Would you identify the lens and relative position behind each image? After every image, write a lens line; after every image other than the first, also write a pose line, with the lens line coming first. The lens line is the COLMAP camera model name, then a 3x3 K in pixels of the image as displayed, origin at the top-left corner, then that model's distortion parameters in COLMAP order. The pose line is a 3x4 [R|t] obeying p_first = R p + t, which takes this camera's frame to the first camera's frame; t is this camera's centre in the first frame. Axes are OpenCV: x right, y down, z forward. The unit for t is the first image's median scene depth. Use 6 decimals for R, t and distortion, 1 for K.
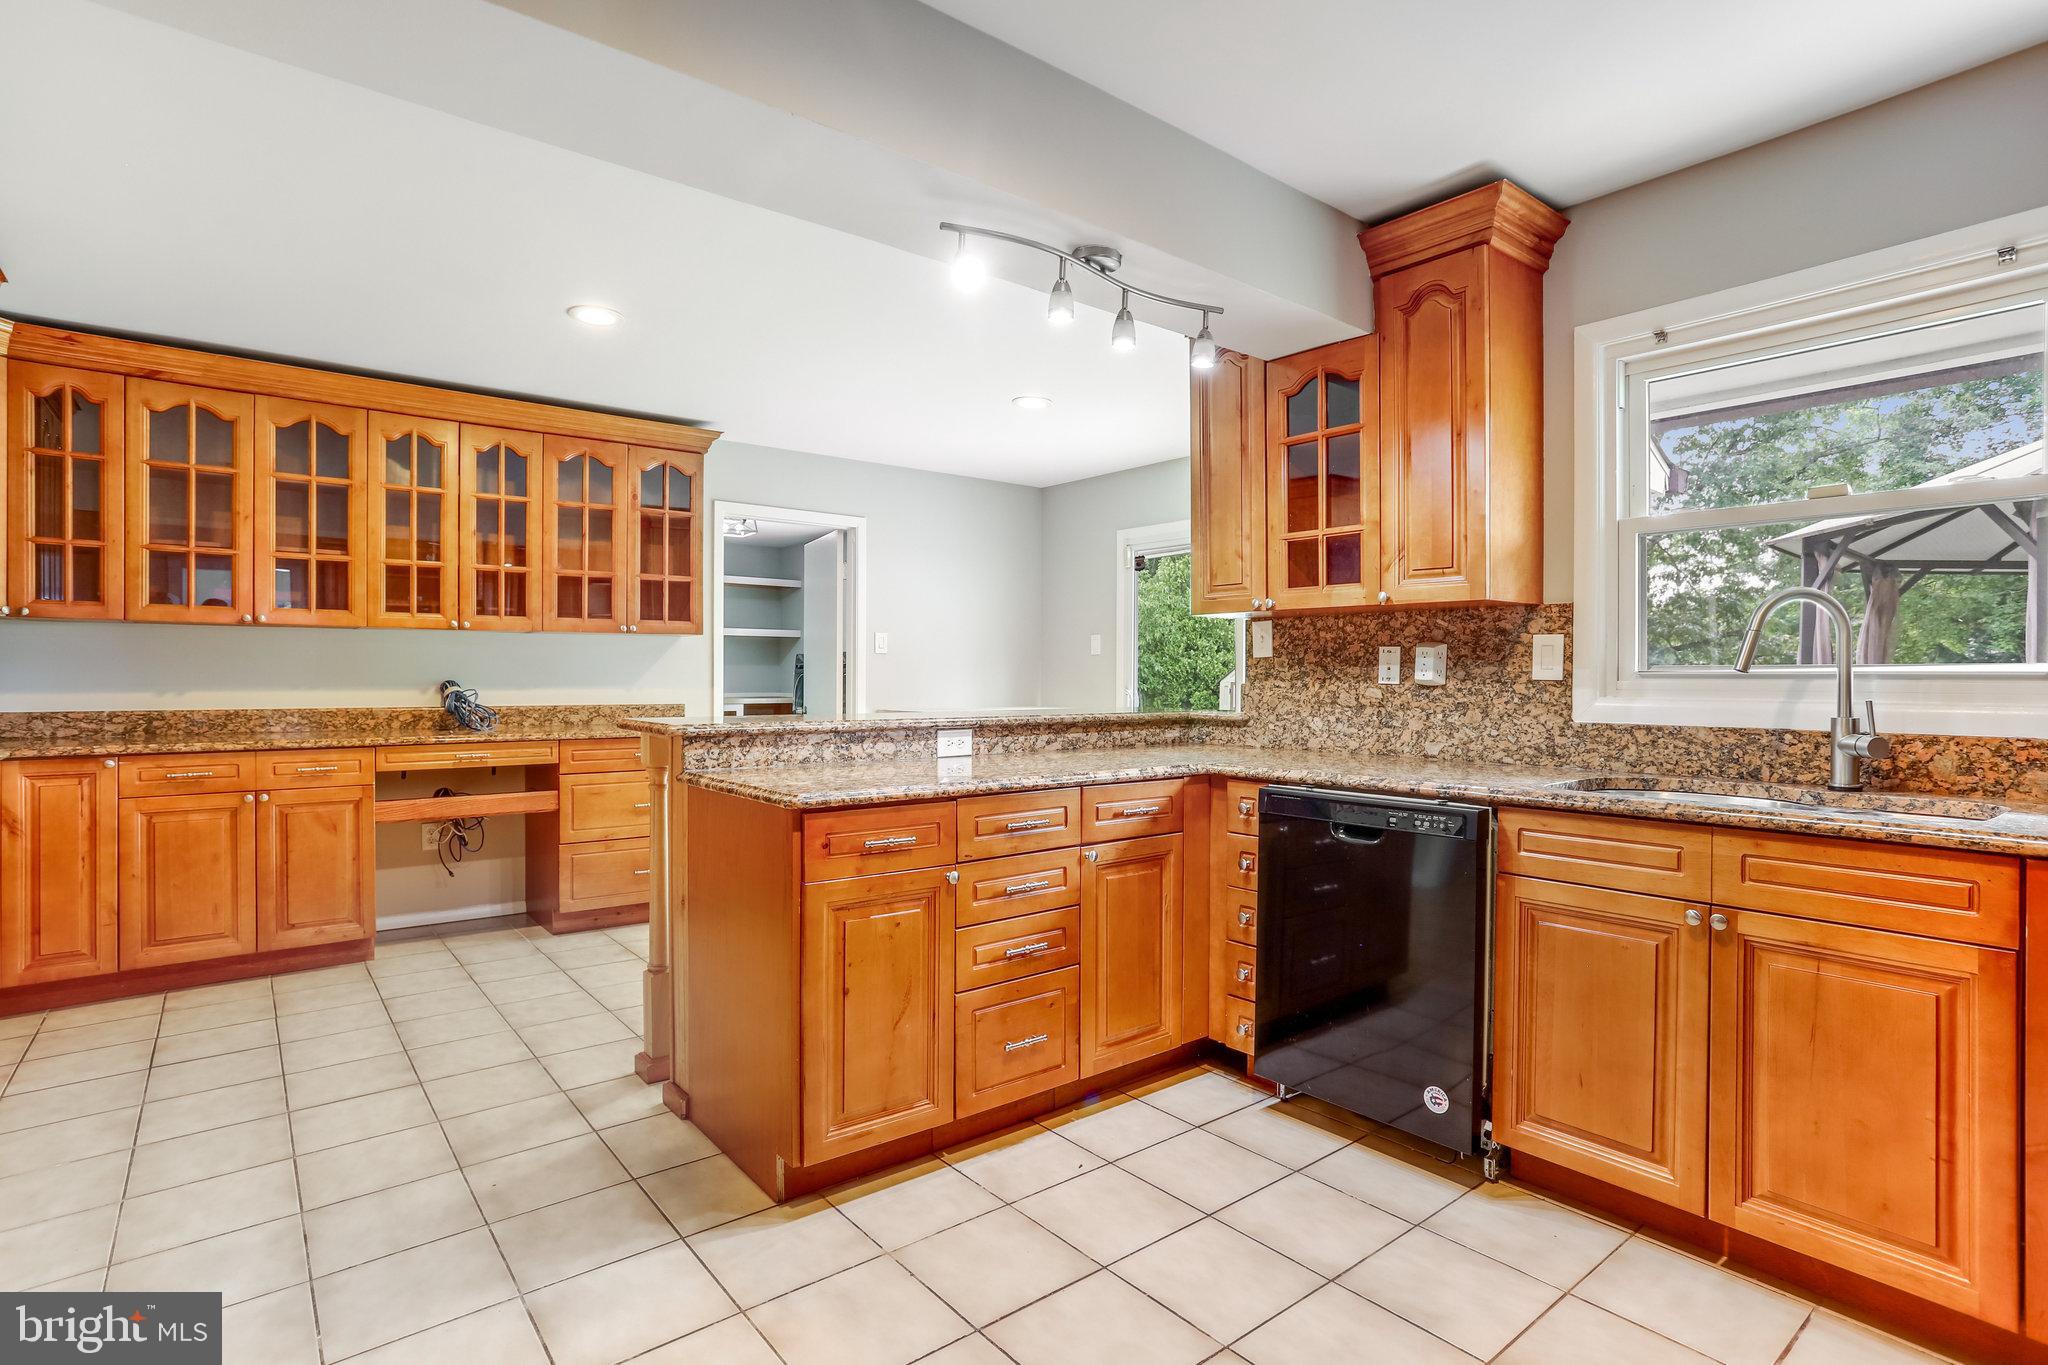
lens RADIAL K [[999.9, 0, 1029.8], [0, 999.9, 685.4], [0, 0, 1]] dist [-0.026951, 0.003177]
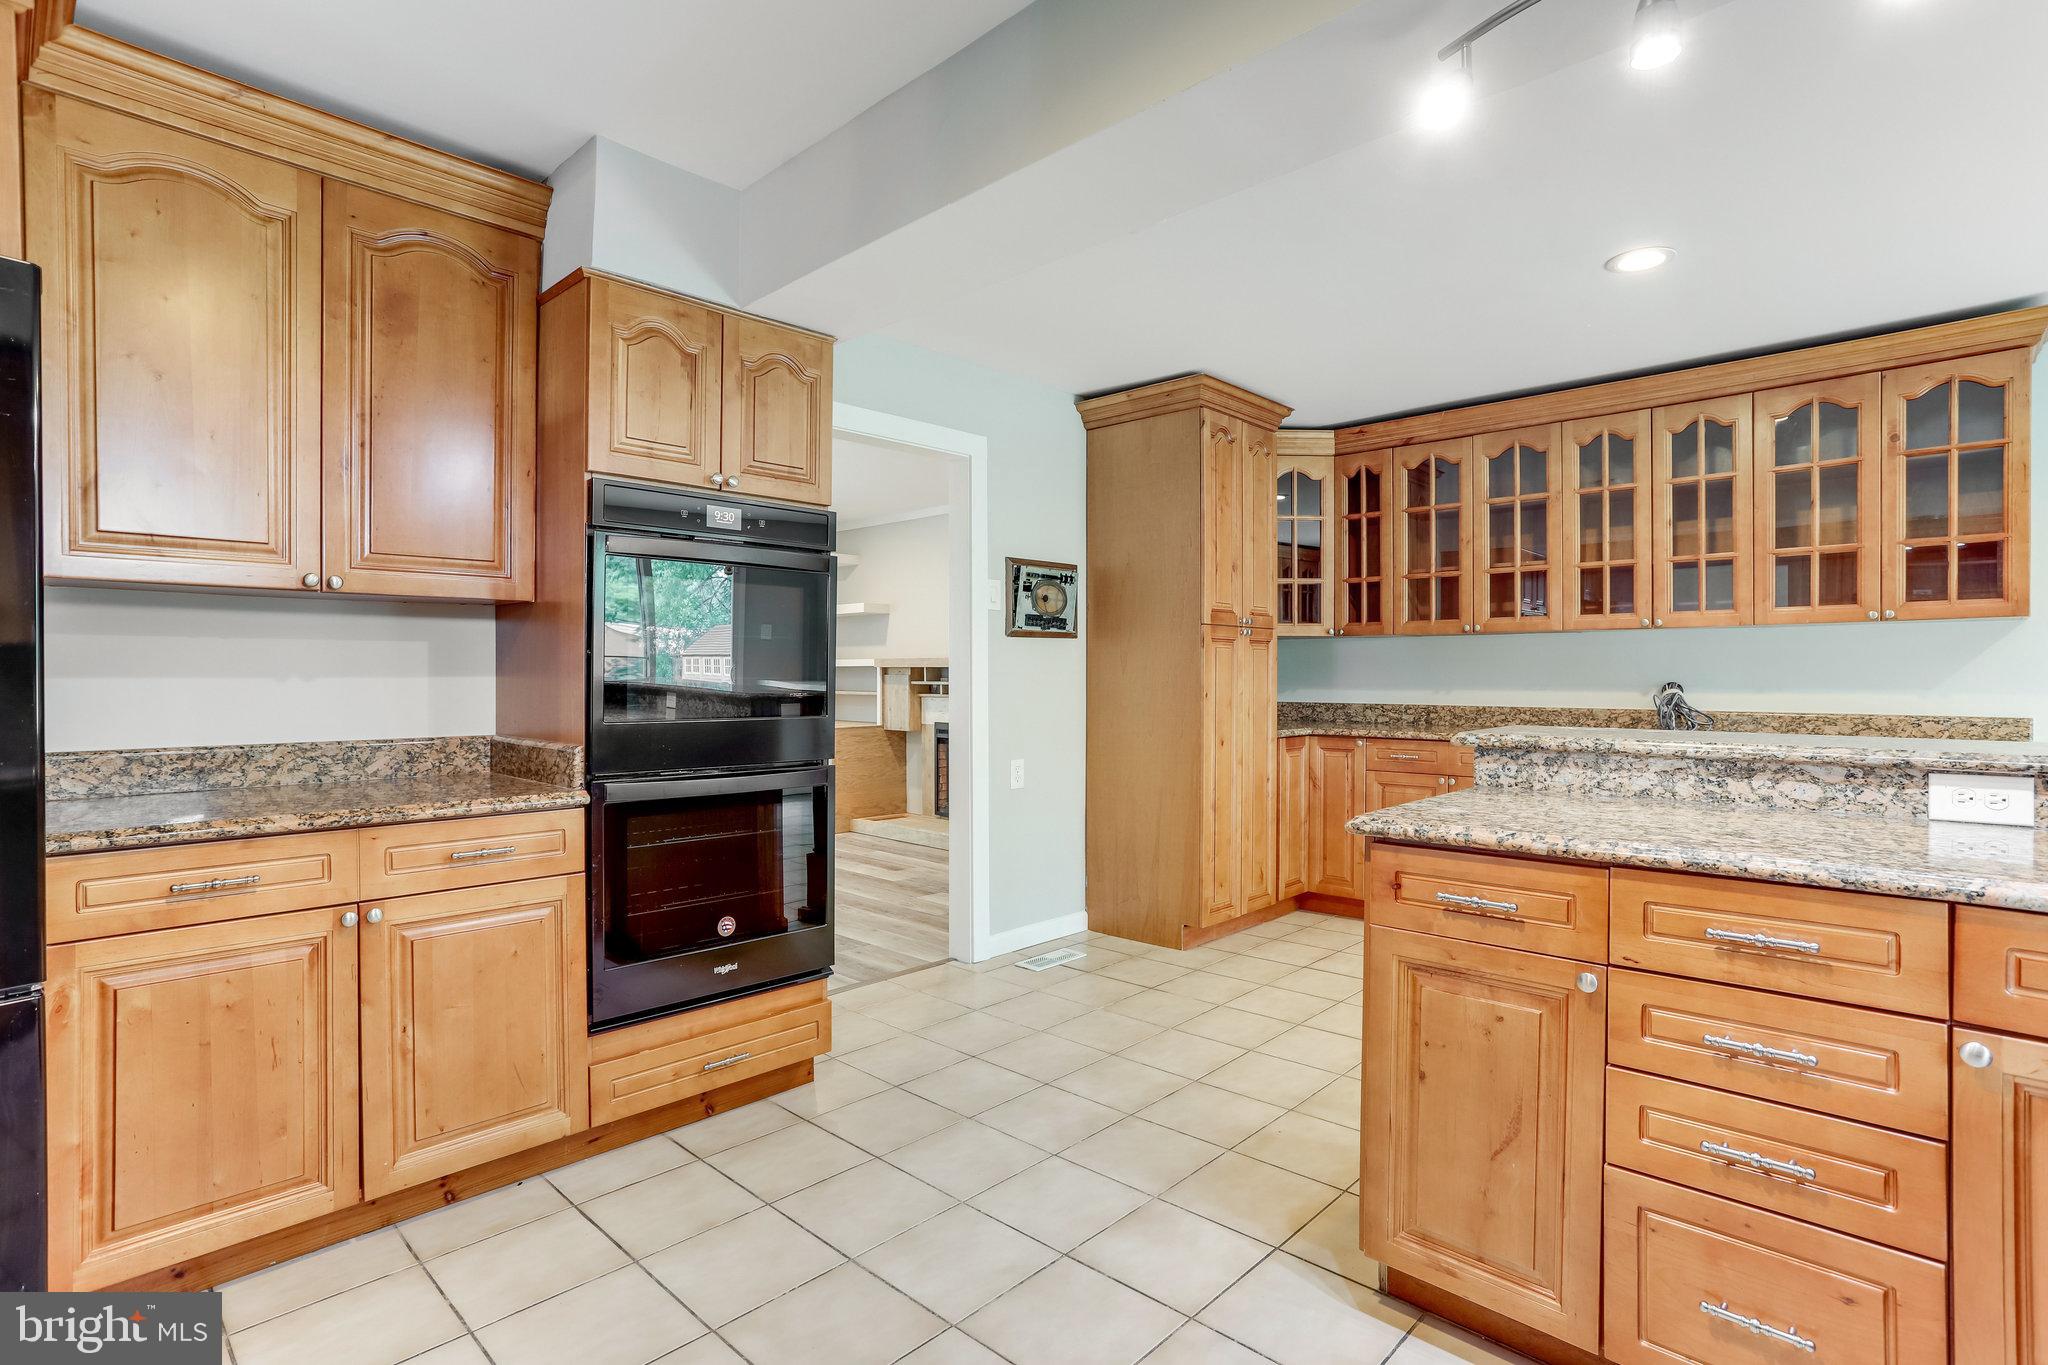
lens RADIAL K [[999.9, 0, 1018.5], [0, 999.9, 675.2], [0, 0, 1]] dist [-0.026951, 0.003177]
pose [[0.122676, -0.002761, -0.992443, 0.315550], [-0.008055, 0.999960, -0.003777, -0.003660], [0.992414, 0.008458, 0.122649, 0.325318]]
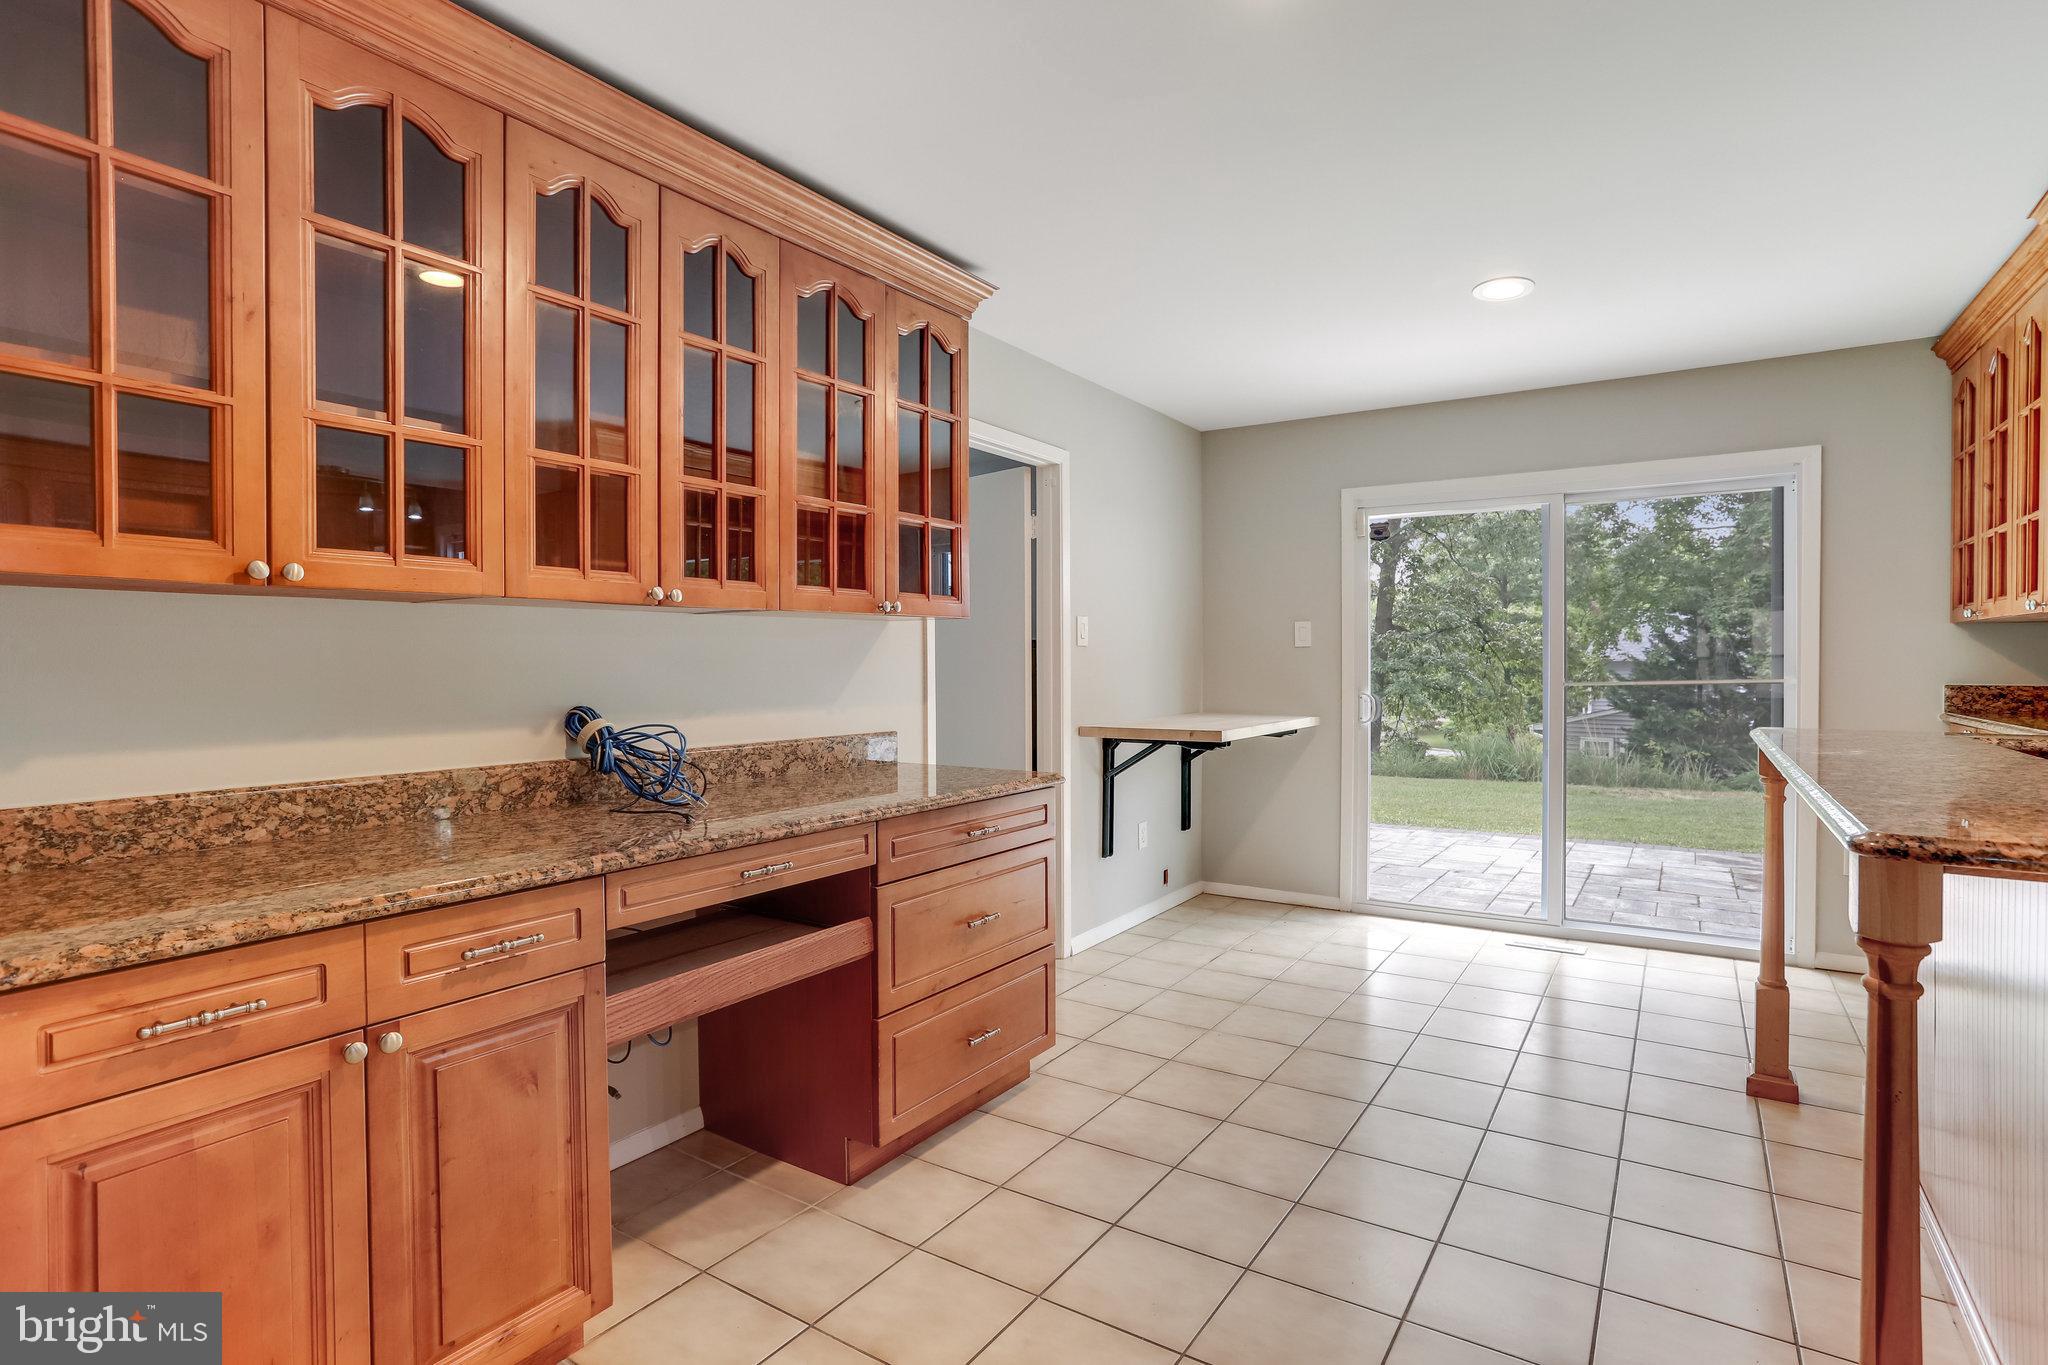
lens RADIAL K [[999.9, 0, 1022.1], [0, 999.9, 669.6], [0, 0, 1]] dist [-0.026951, 0.003177]
pose [[0.951234, -0.008815, 0.308343, -0.627240], [0.008471, 0.999961, 0.002453, -0.027404], [-0.308353, 0.000279, 0.951272, 0.533038]]
